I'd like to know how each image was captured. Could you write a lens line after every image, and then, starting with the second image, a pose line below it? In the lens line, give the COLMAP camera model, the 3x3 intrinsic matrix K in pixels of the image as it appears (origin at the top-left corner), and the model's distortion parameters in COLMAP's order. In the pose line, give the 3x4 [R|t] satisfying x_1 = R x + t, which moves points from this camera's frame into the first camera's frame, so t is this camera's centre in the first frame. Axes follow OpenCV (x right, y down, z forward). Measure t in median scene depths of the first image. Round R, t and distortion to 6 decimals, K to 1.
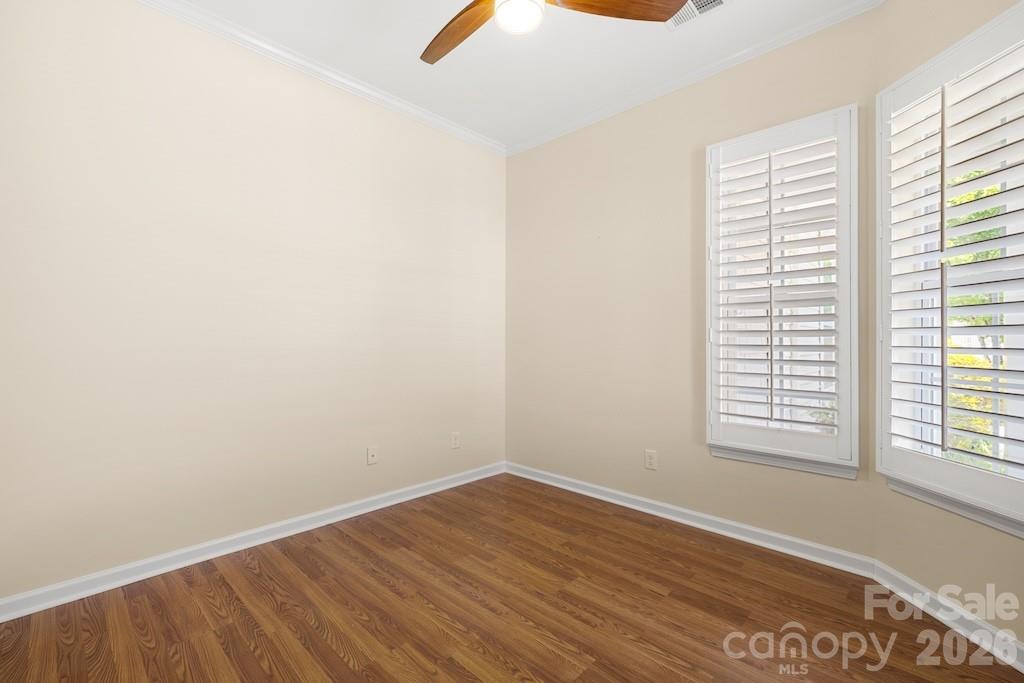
lens RADIAL K [[442.9, 0, 508.6], [0, 442.9, 340.8], [0, 0, 1]] dist [0.004149, 0.000306]
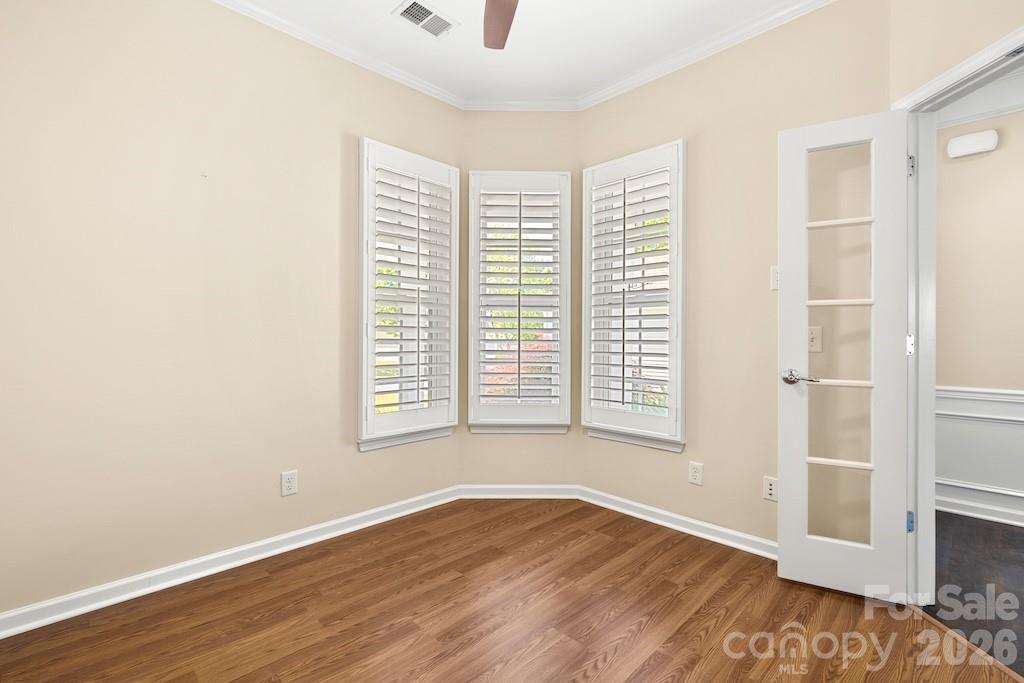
lens RADIAL K [[459.1, 0, 513.2], [0, 459.1, 336.1], [0, 0, 1]] dist [0.000627, -0.000057]
pose [[0.024079, 0.004474, 0.999700, -0.615516], [-0.003157, 0.999985, -0.004399, 0.005969], [-0.999705, -0.003050, 0.024093, 0.706850]]
